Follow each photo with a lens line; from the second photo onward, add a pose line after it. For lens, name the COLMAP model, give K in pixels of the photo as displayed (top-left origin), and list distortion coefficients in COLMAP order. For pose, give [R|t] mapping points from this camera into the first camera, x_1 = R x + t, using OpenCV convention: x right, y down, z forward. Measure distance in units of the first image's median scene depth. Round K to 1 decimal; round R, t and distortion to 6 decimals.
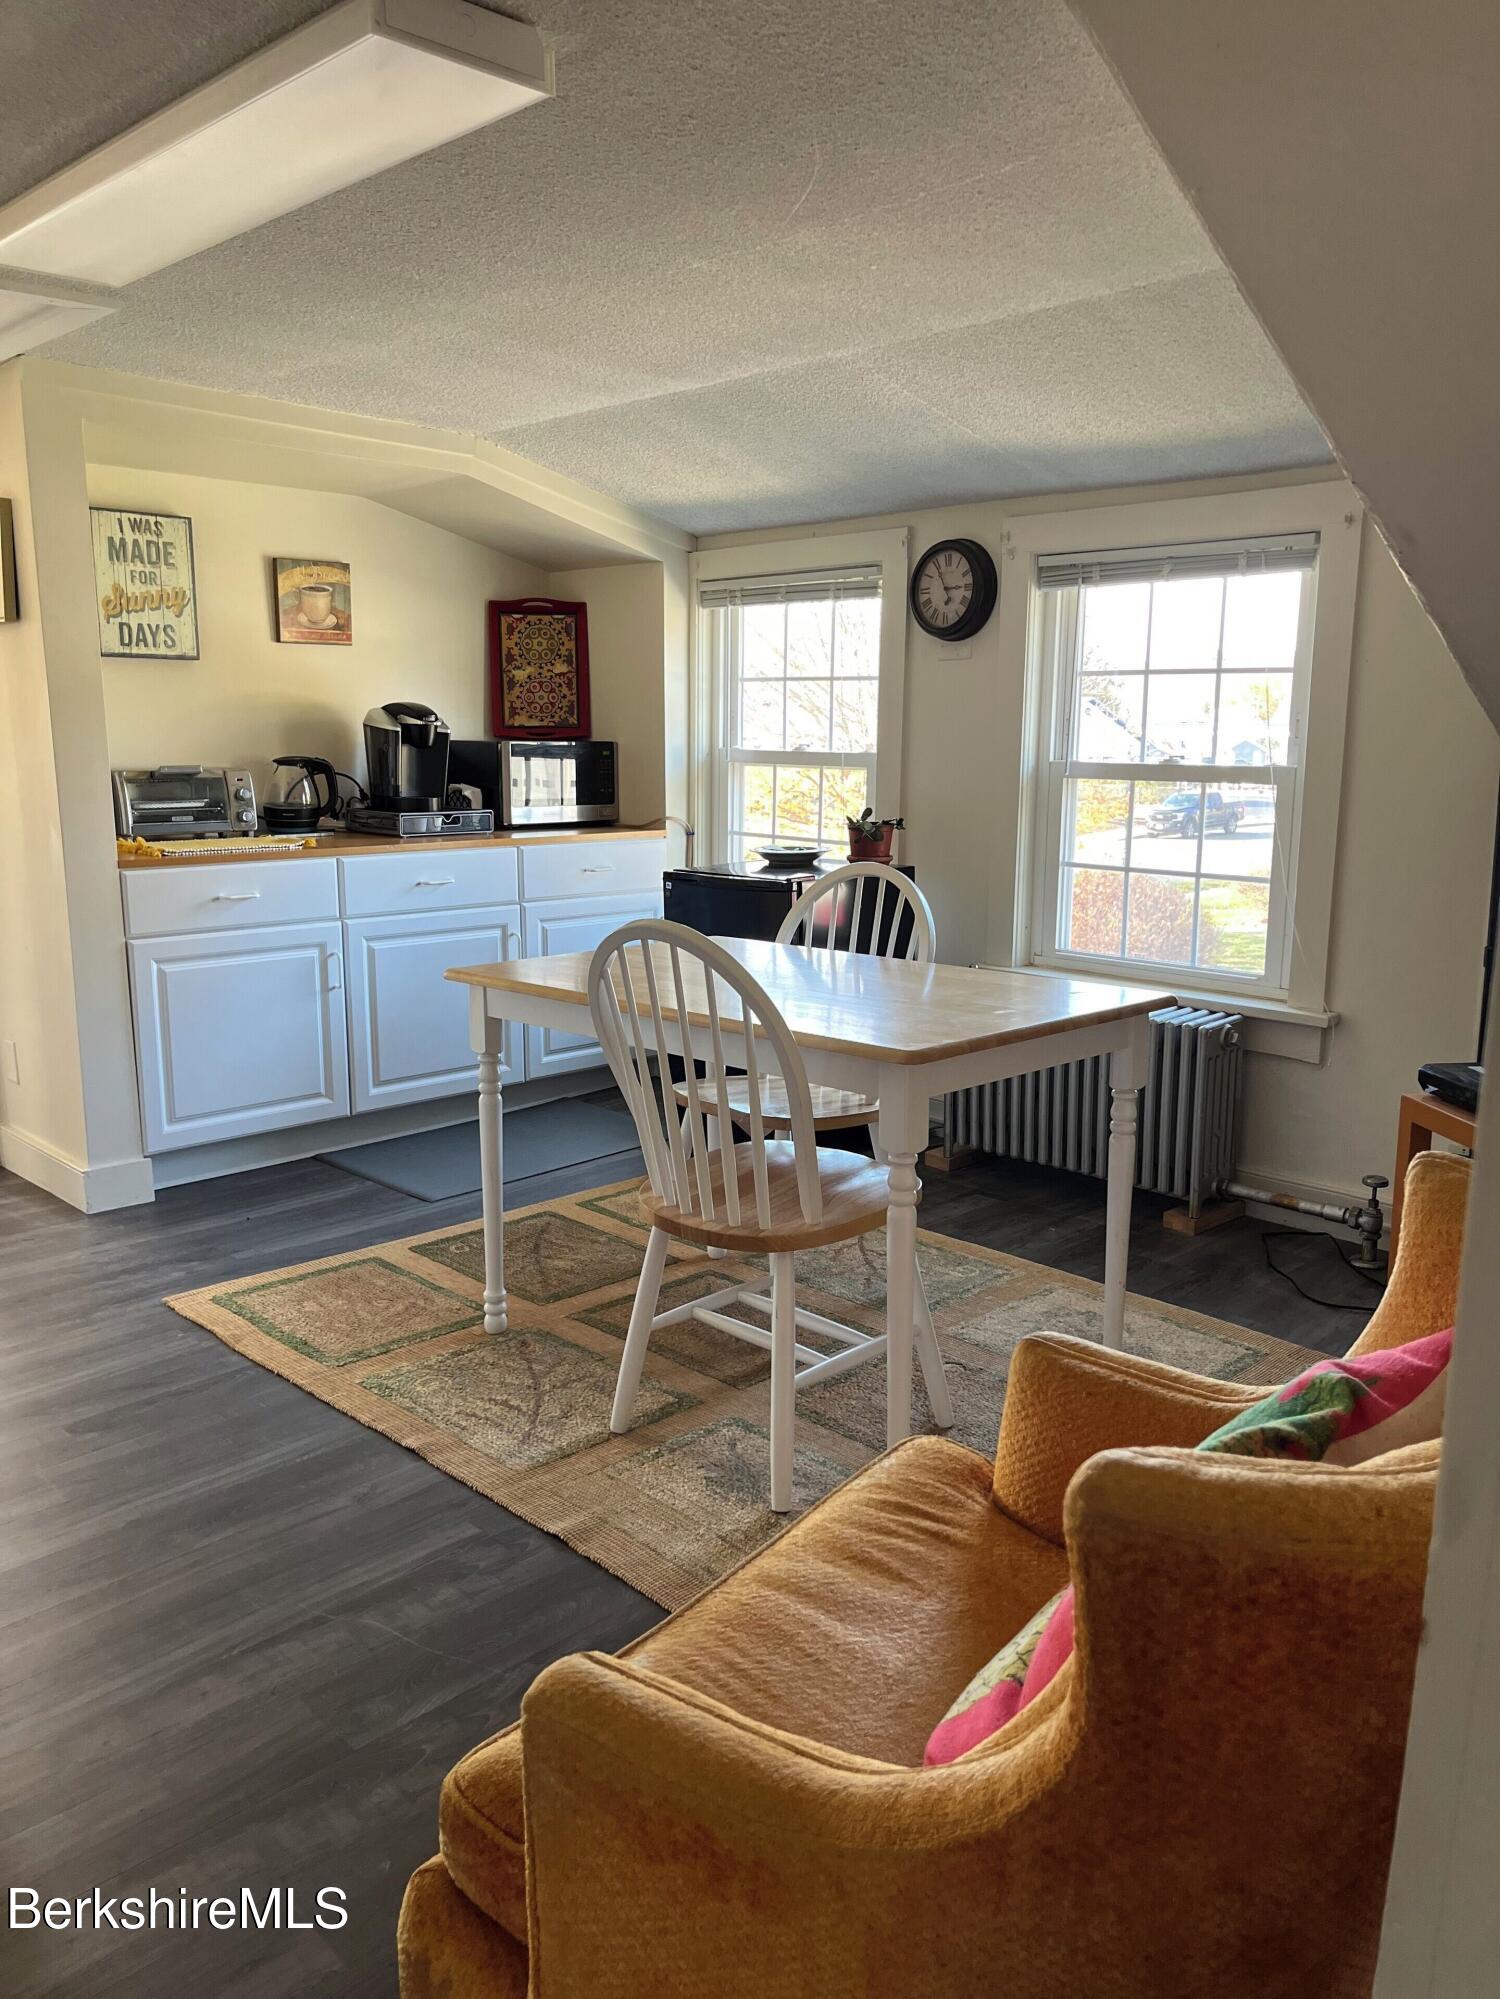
lens RADIAL K [[1620.2, 0, 750.0], [0, 1620.2, 999.5], [0, 0, 1]] dist [0.016290, -0.002402]
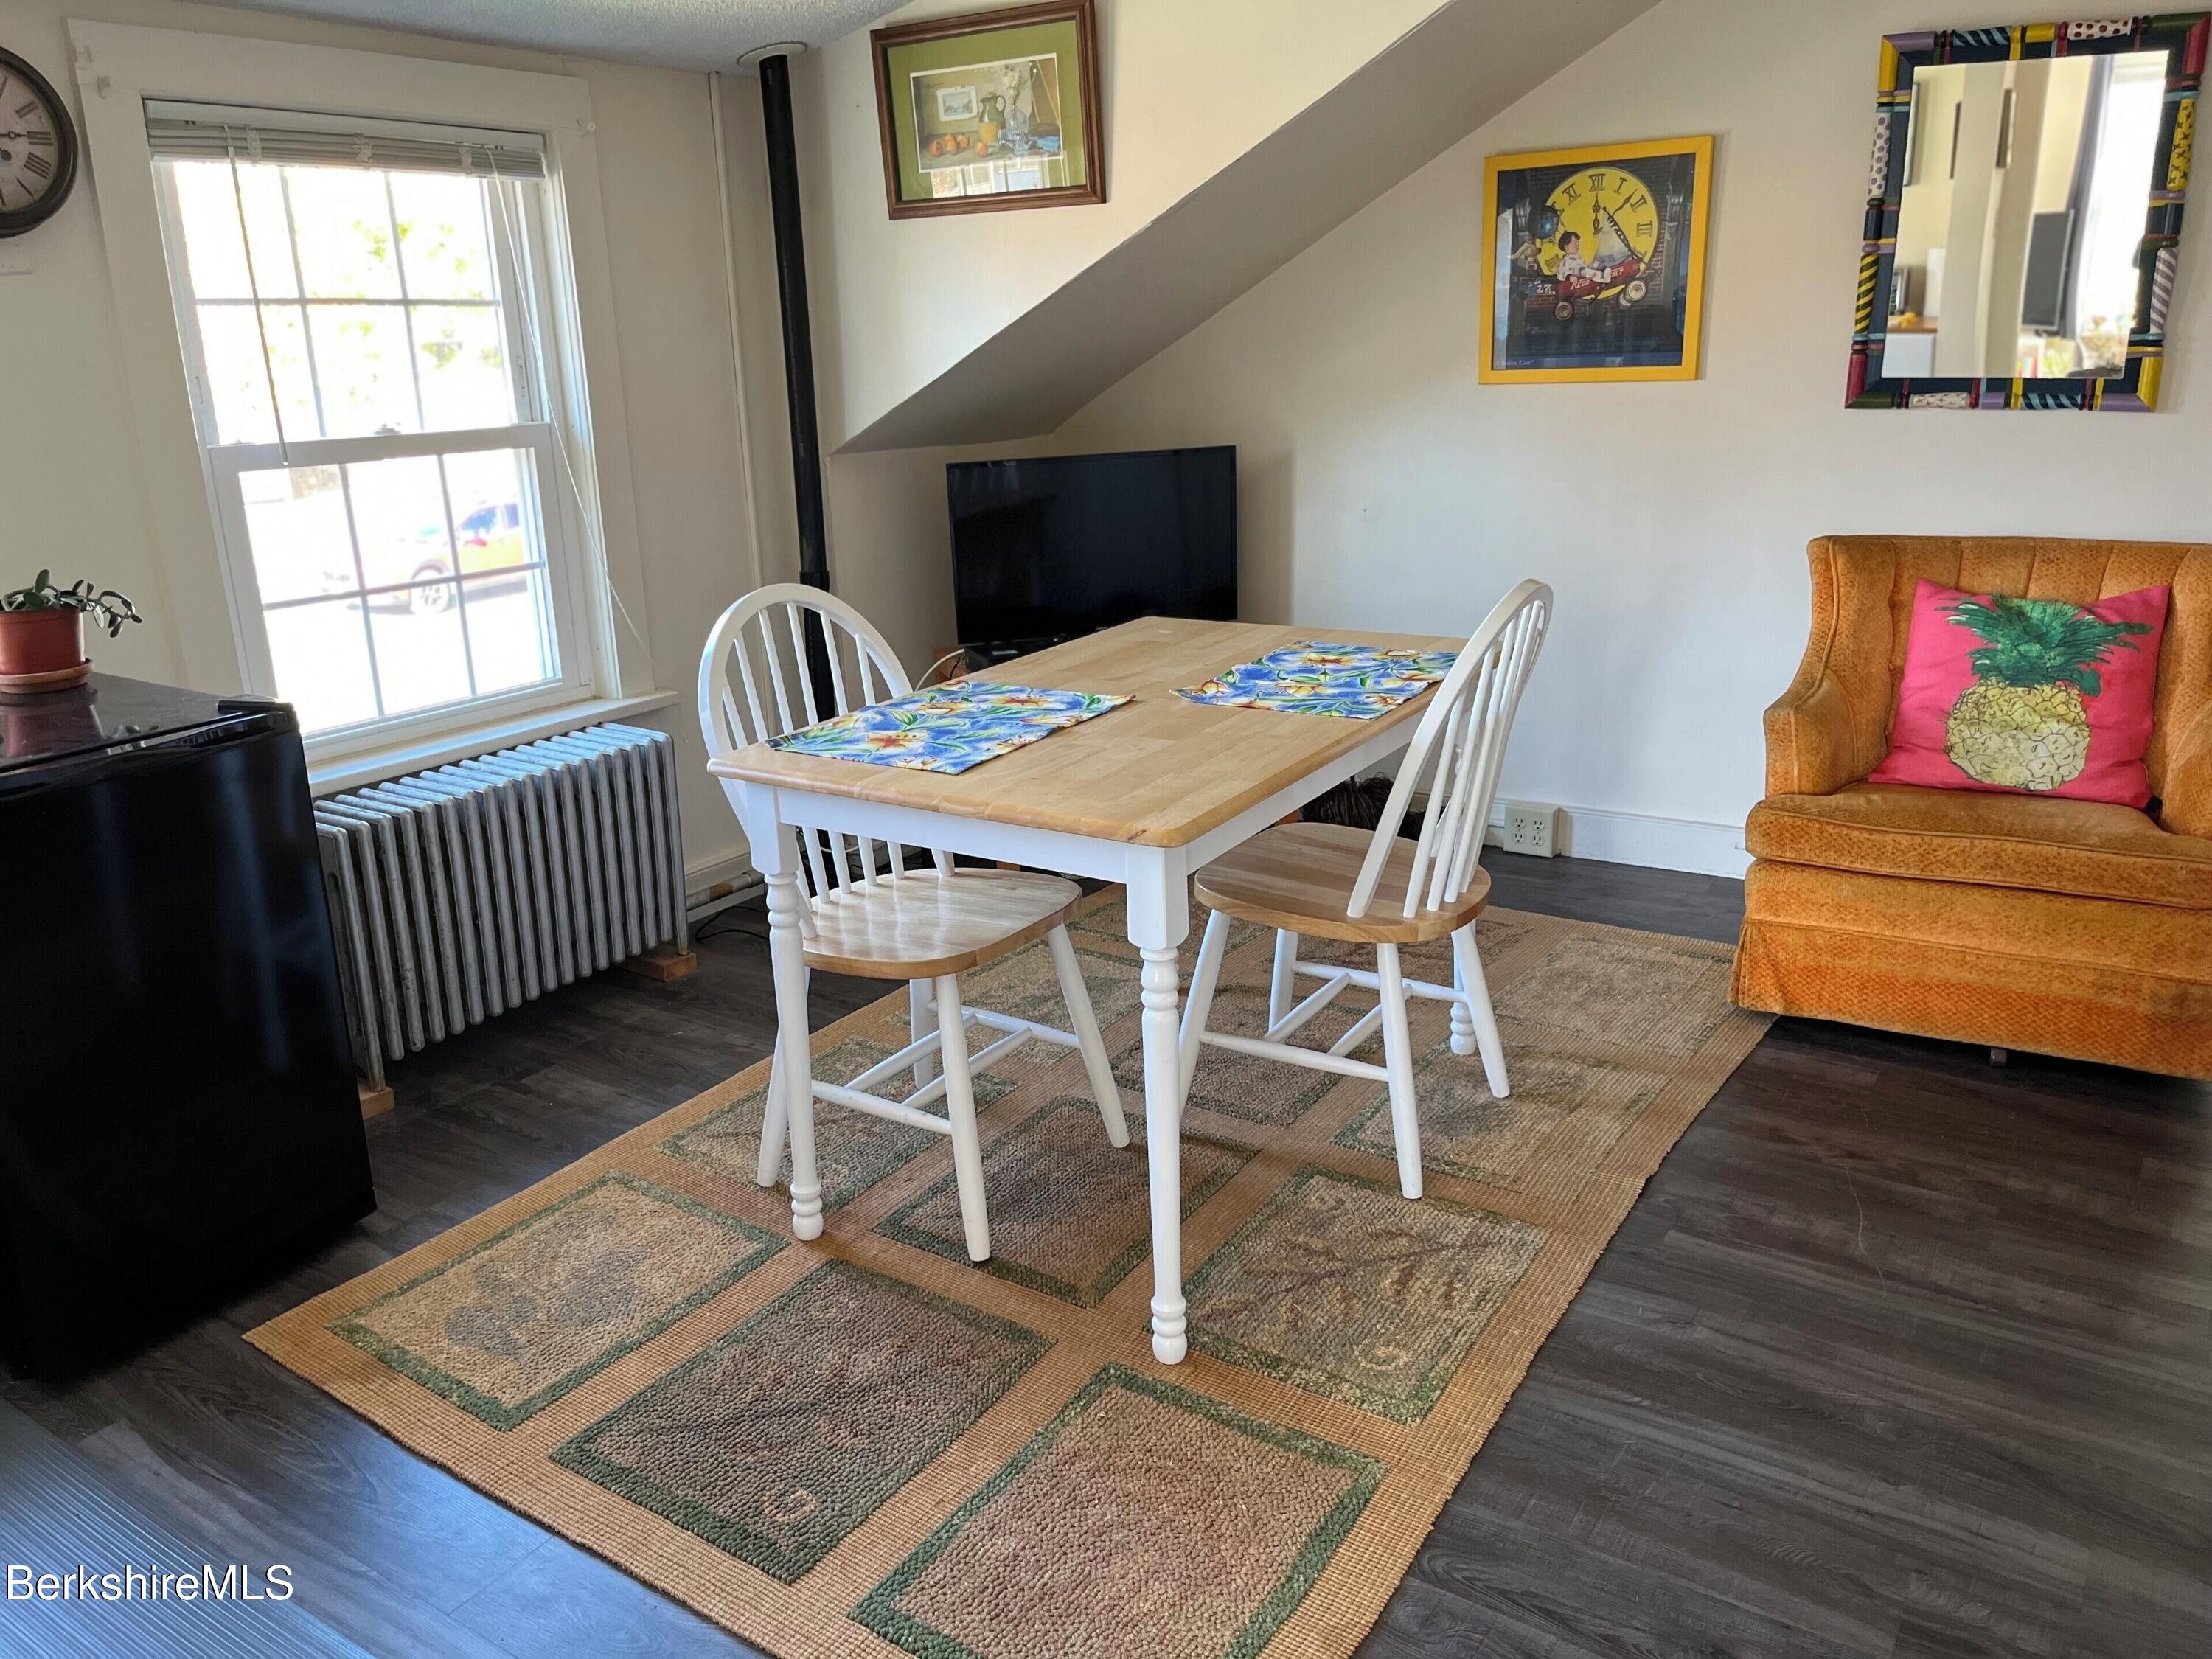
lens RADIAL K [[1792.8, 0, 1106.0], [0, 1792.8, 829.5], [0, 0, 1]] dist [0.016290, -0.002402]
pose [[-0.273215, -0.269793, 0.923345, -0.637389], [0.185688, 0.927021, 0.325811, -0.191574], [-0.943861, 0.260470, -0.203179, 0.947455]]
